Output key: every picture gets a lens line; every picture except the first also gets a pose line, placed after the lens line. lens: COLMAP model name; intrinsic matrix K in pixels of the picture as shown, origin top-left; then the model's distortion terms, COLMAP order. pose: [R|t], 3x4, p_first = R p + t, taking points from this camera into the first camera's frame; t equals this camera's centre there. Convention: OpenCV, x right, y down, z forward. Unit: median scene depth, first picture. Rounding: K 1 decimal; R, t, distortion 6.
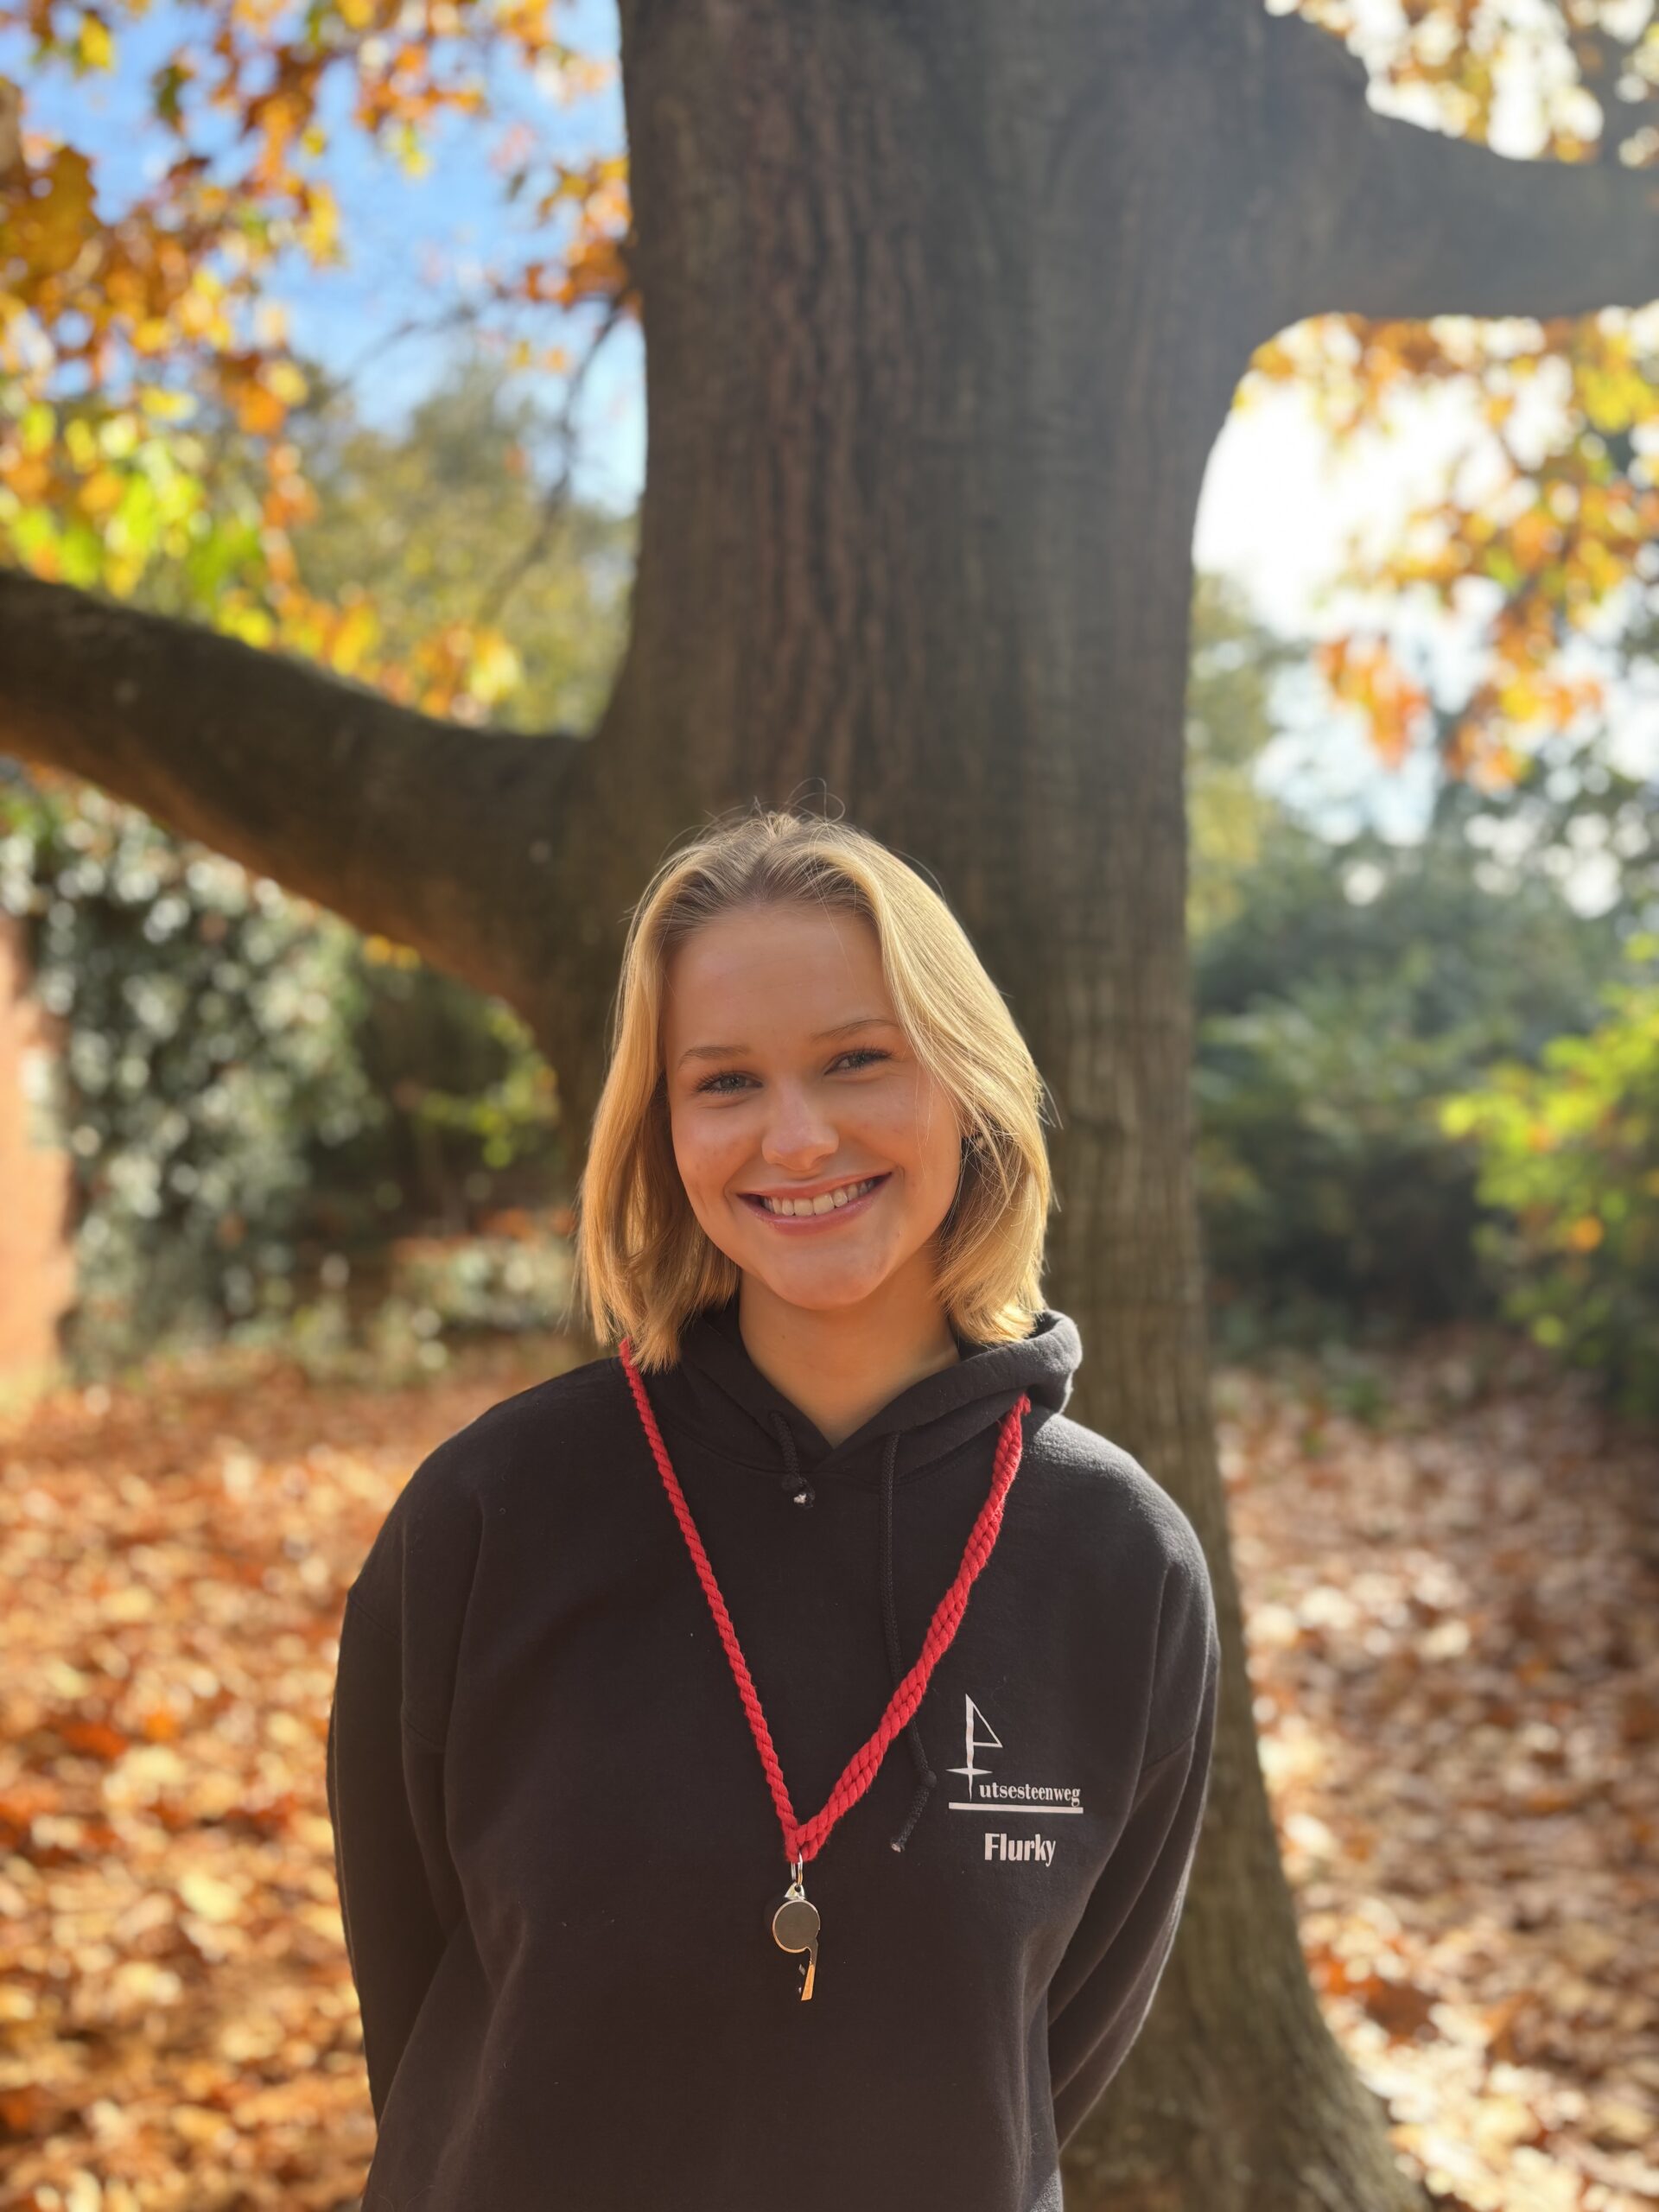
lens RADIAL K [[1656.5, 0, 825.4], [0, 1656.5, 1110.4], [0, 0, 1]] dist [0.016262, -0.016125]
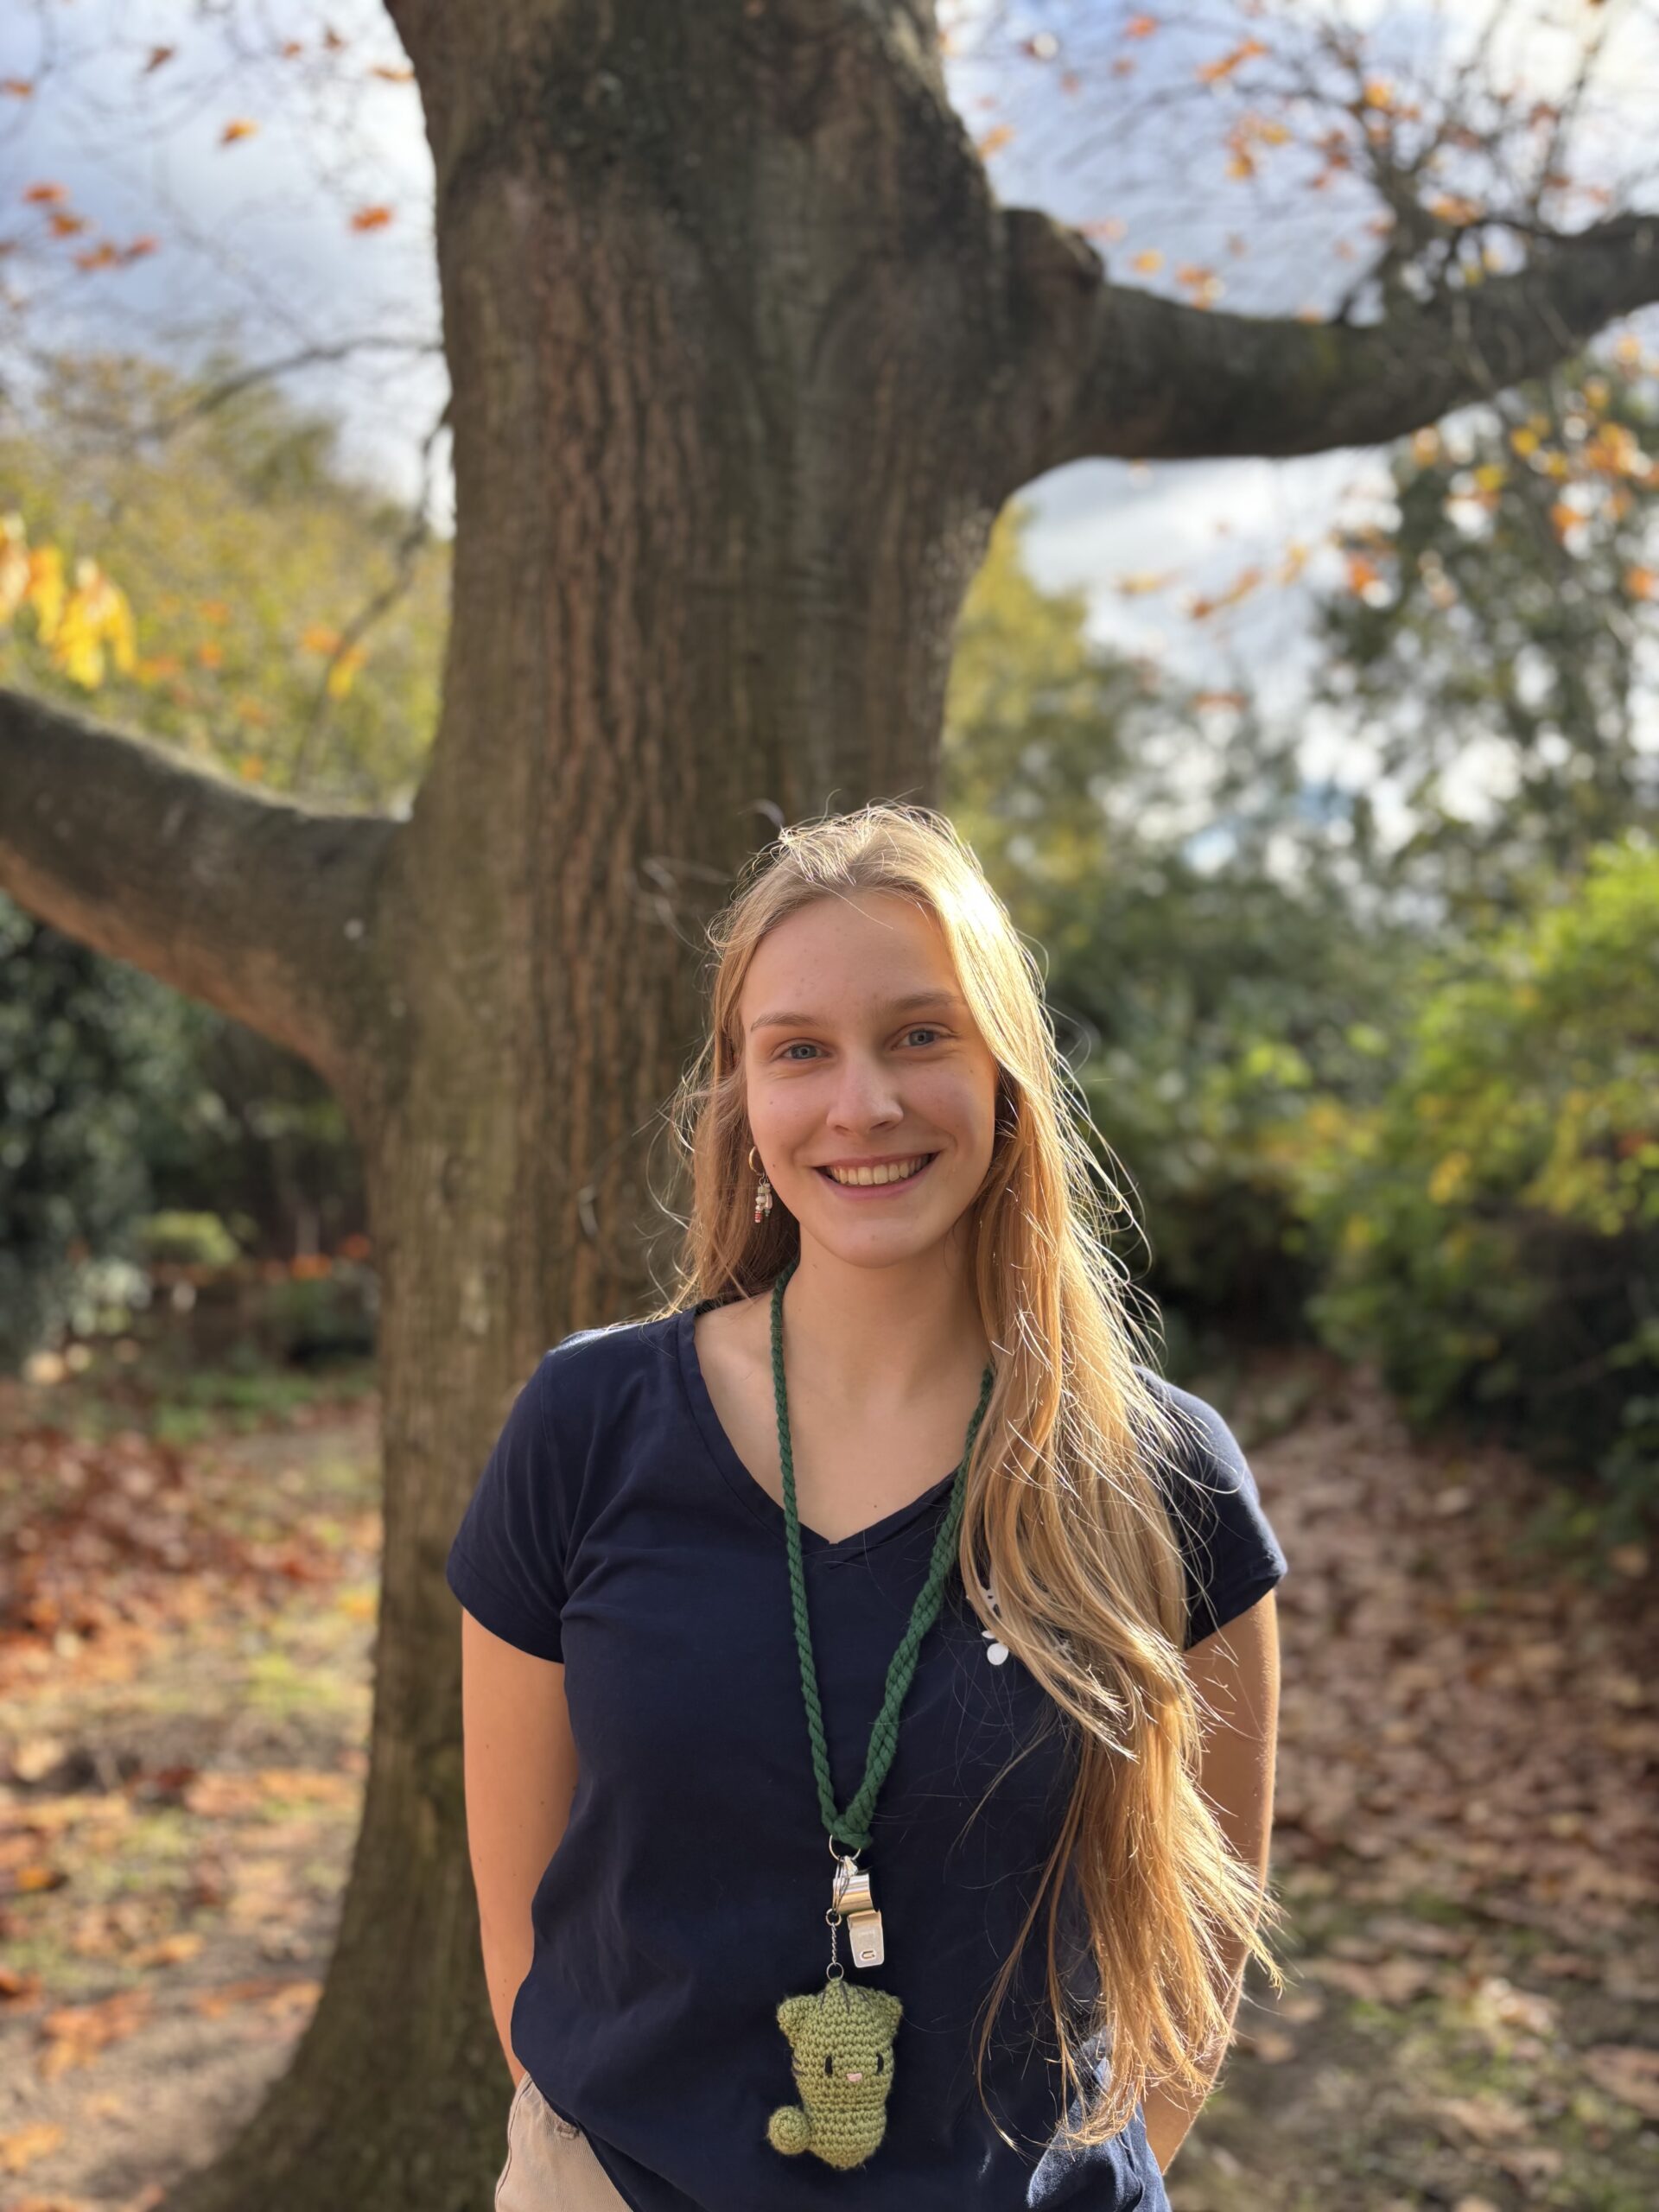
lens RADIAL K [[1656.5, 0, 824.6], [0, 1656.5, 1085.3], [0, 0, 1]] dist [0.016262, -0.016125]
pose [[0.996827, 0.009206, 0.079062, 0.057697], [-0.007047, 0.999596, -0.027541, -0.030806], [-0.079284, 0.026897, 0.996489, -0.119072]]
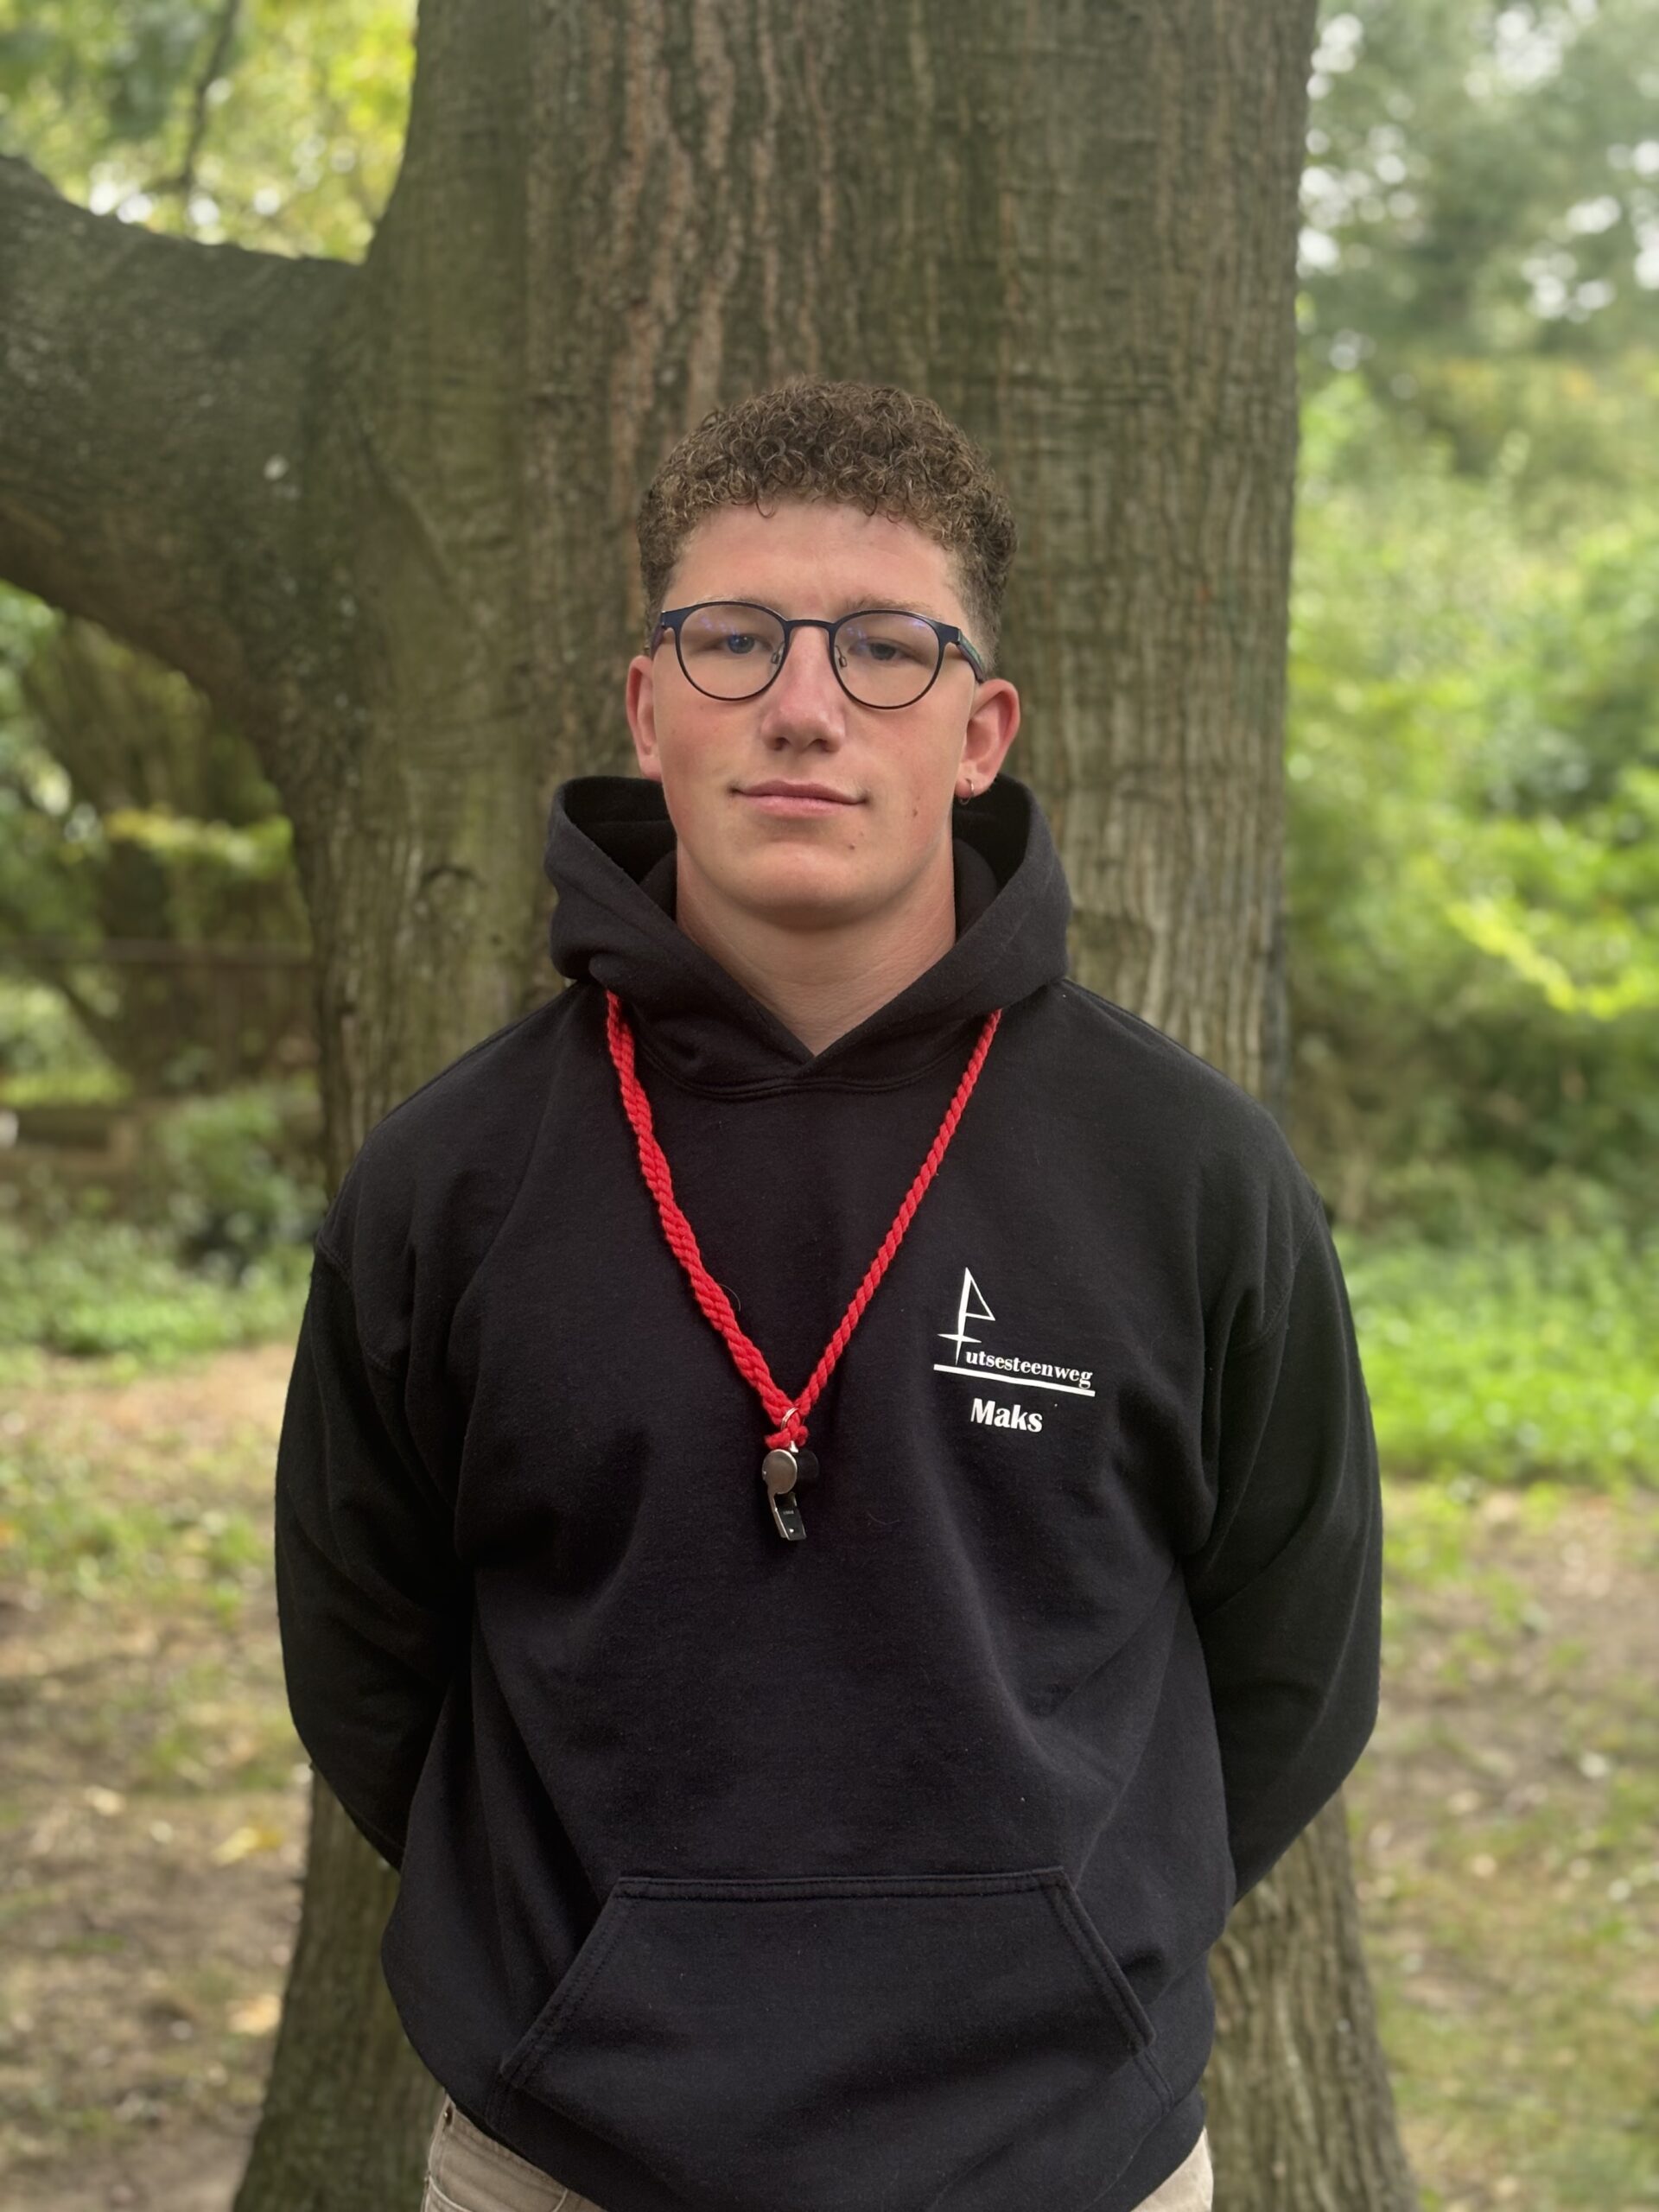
lens RADIAL K [[3326.4, 0, 812.0], [0, 3326.4, 1126.9], [0, 0, 1]] dist [0.069857, 0.000000]
pose [[0.998451, 0.020608, -0.051671, 0.119256], [-0.015904, 0.995828, 0.089849, -0.027960], [0.053308, -0.088888, 0.994614, -0.321059]]
